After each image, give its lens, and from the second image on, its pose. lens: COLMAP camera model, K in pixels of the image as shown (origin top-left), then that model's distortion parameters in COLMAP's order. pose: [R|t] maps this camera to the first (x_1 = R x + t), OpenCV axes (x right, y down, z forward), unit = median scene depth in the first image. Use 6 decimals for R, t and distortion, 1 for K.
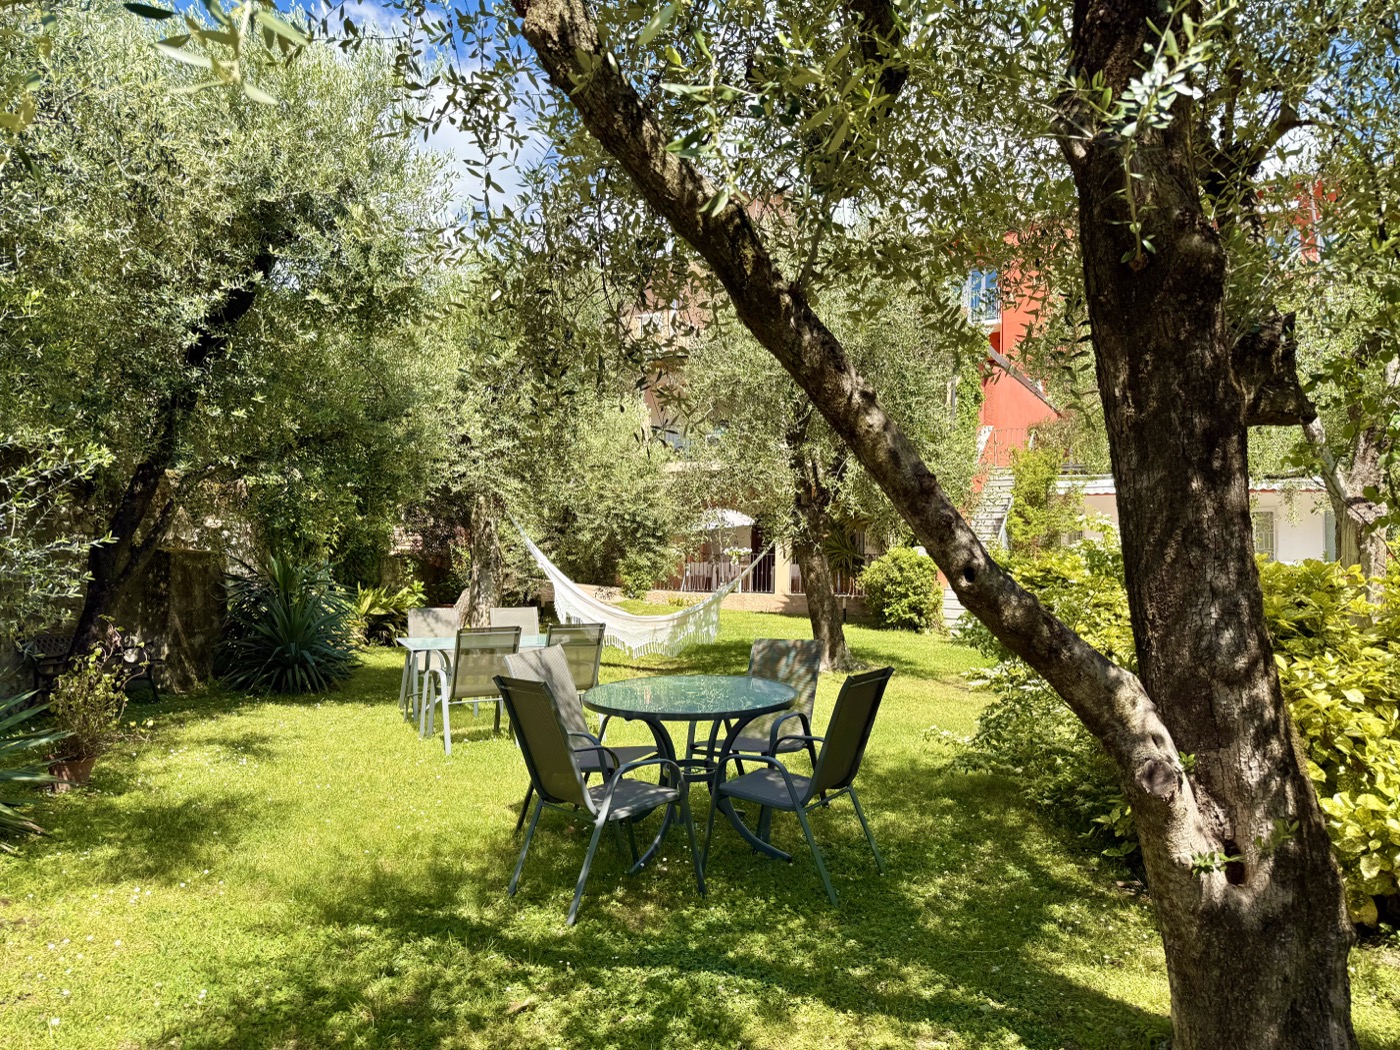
lens RADIAL K [[993.2, 0, 699.7], [0, 993.2, 526.1], [0, 0, 1]] dist [-0.000064, 0.000466]
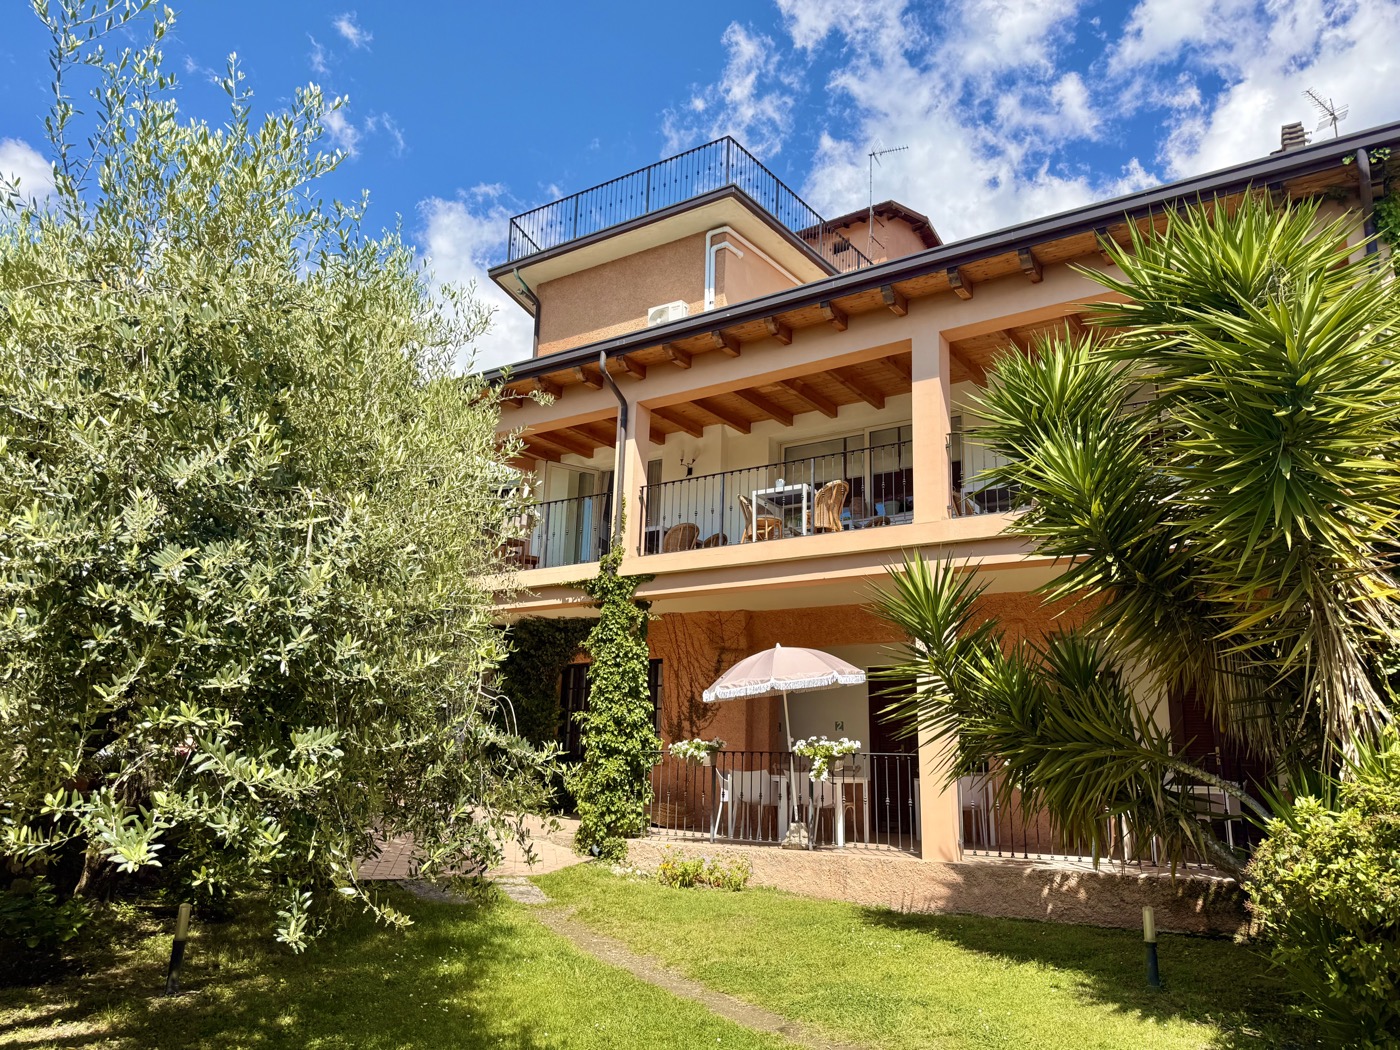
lens RADIAL K [[993.2, 0, 701.4], [0, 993.2, 525.6], [0, 0, 1]] dist [-0.000064, 0.000466]
pose [[0.985517, -0.044442, -0.163649, 0.057432], [0.013790, 0.982854, -0.183868, 0.009845], [0.169014, 0.178948, 0.969233, 0.554101]]
